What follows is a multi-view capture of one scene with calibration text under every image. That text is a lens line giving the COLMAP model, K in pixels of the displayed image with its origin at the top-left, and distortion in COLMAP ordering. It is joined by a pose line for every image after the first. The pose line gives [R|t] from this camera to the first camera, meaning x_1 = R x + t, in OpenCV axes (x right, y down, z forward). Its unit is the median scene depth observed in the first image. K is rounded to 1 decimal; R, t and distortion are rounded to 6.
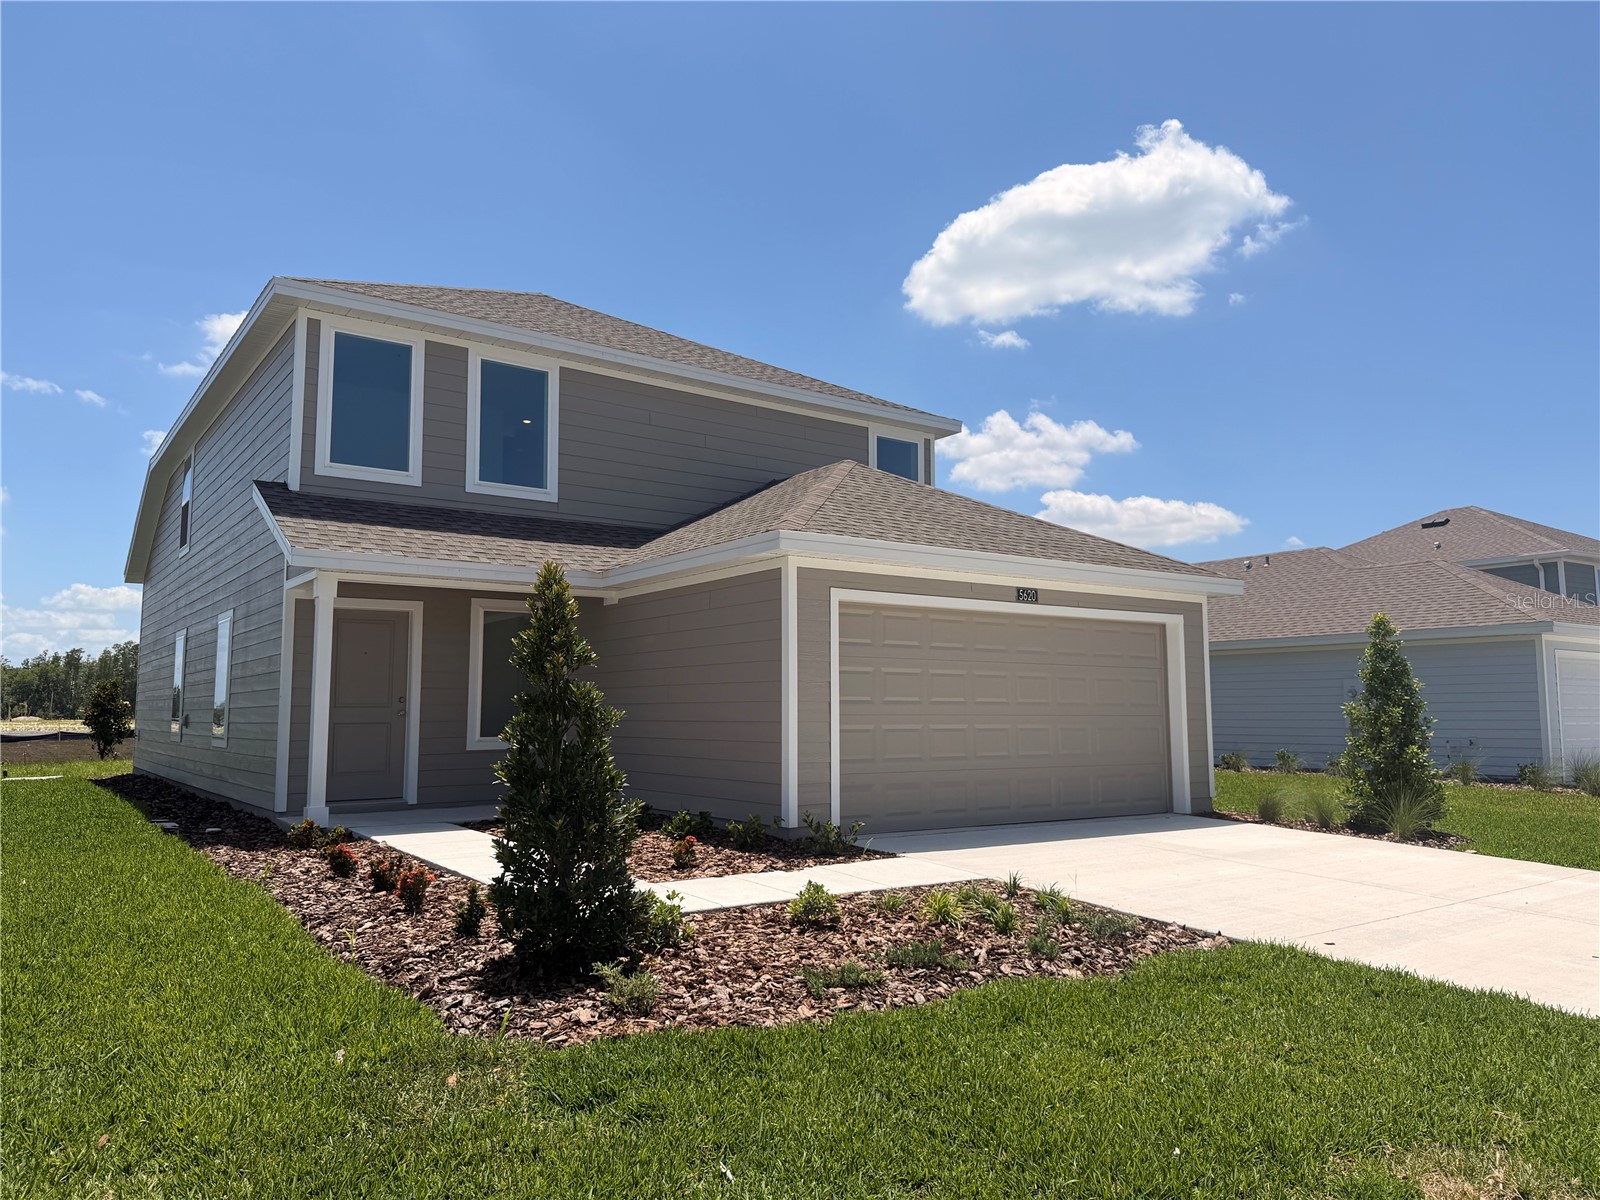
lens RADIAL K [[1106.2, 0, 791.4], [0, 1106.2, 627.0], [0, 0, 1]] dist [0.088101, -0.167806]
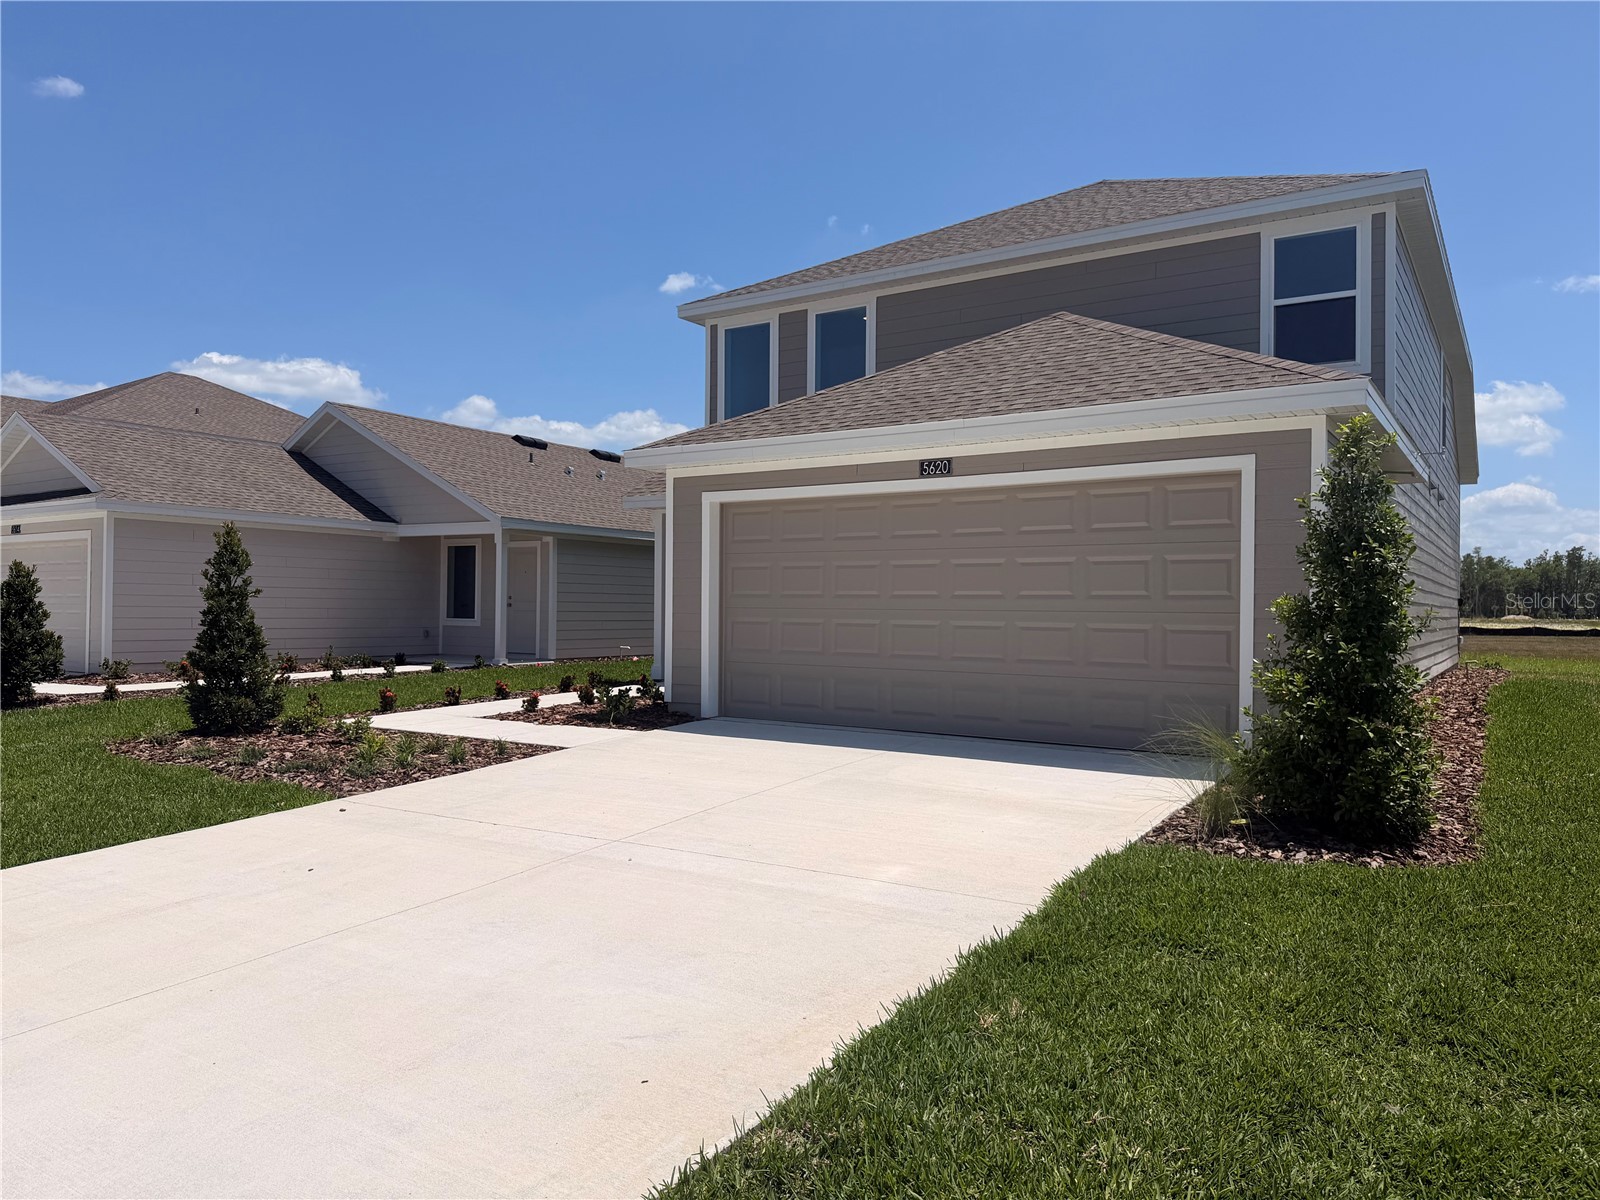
lens RADIAL K [[1106.2, 0, 791.4], [0, 1106.2, 627.0], [0, 0, 1]] dist [0.088101, -0.167806]
pose [[0.363630, 0.020198, -0.931324, 0.868796], [0.063637, 0.996891, 0.046467, 0.041700], [0.929367, -0.076164, 0.361214, 0.525834]]
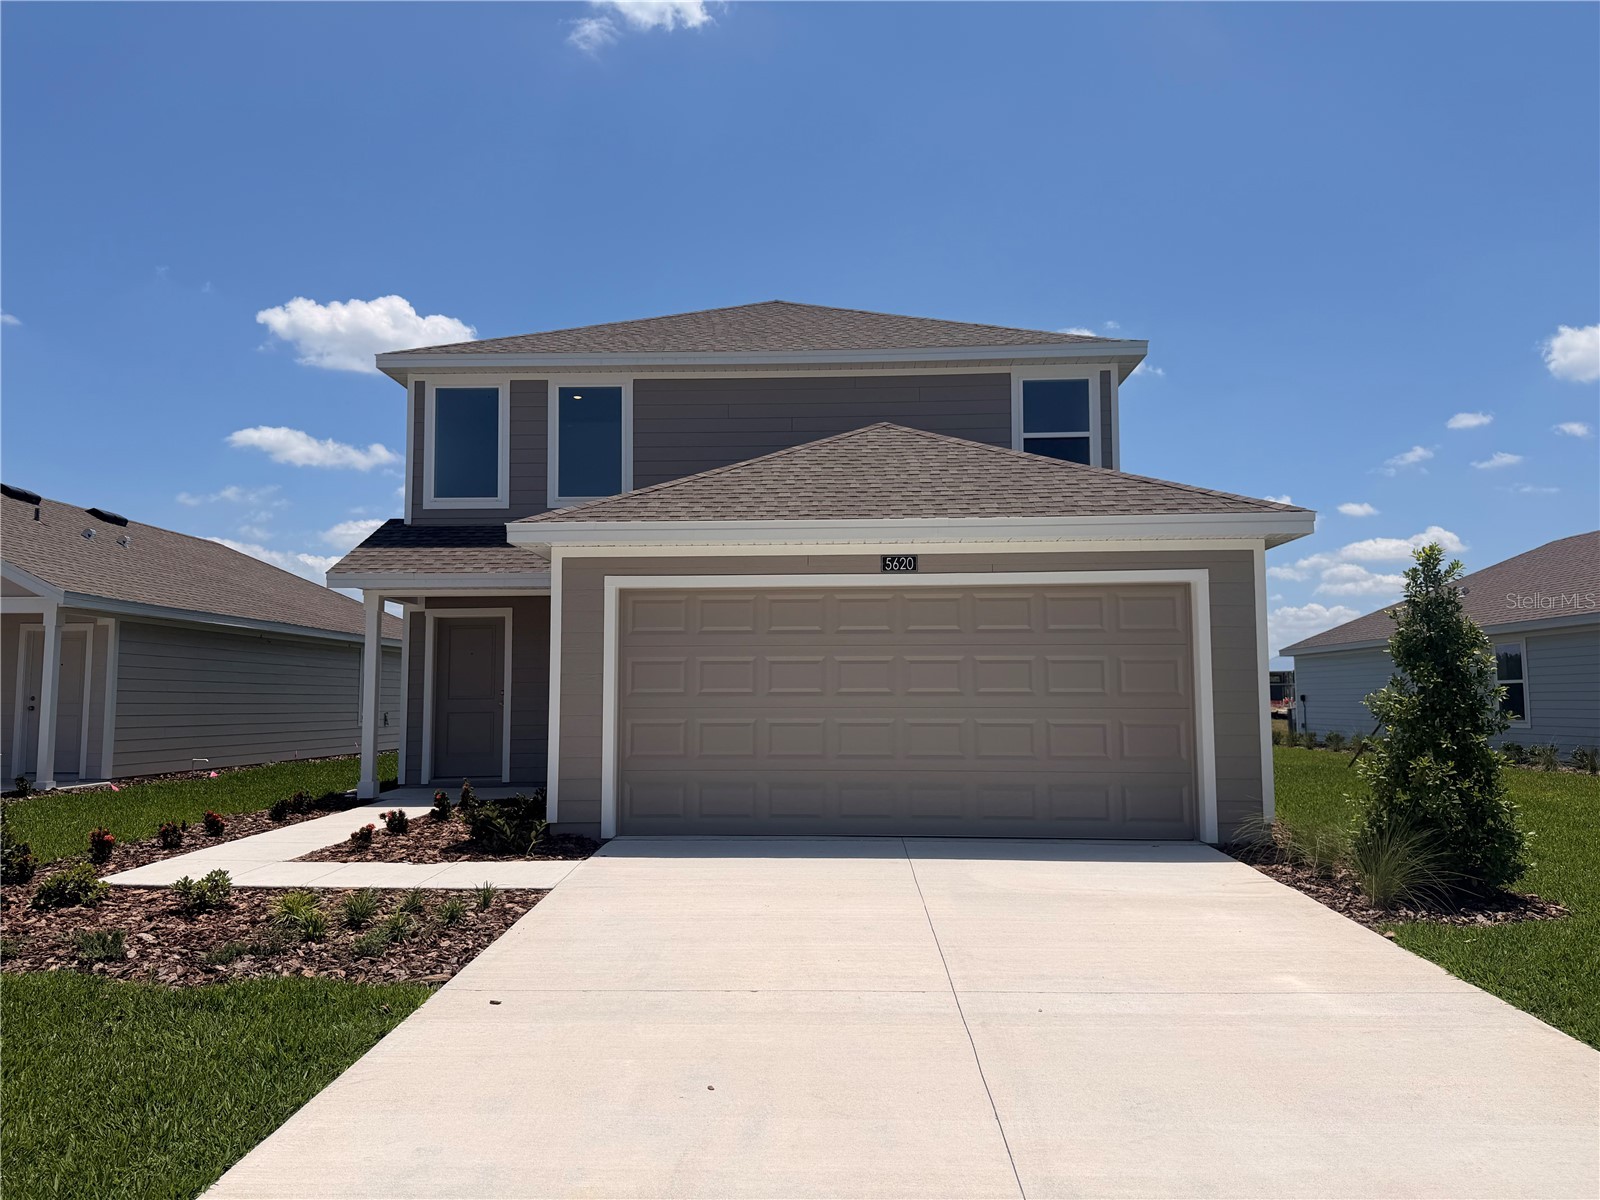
lens RADIAL K [[1106.2, 0, 791.4], [0, 1106.2, 627.0], [0, 0, 1]] dist [0.088101, -0.167806]
pose [[0.790820, -0.043202, -0.610522, 0.591342], [0.049939, 0.998734, -0.005985, 0.018046], [0.610008, -0.025756, 0.791977, 0.260099]]
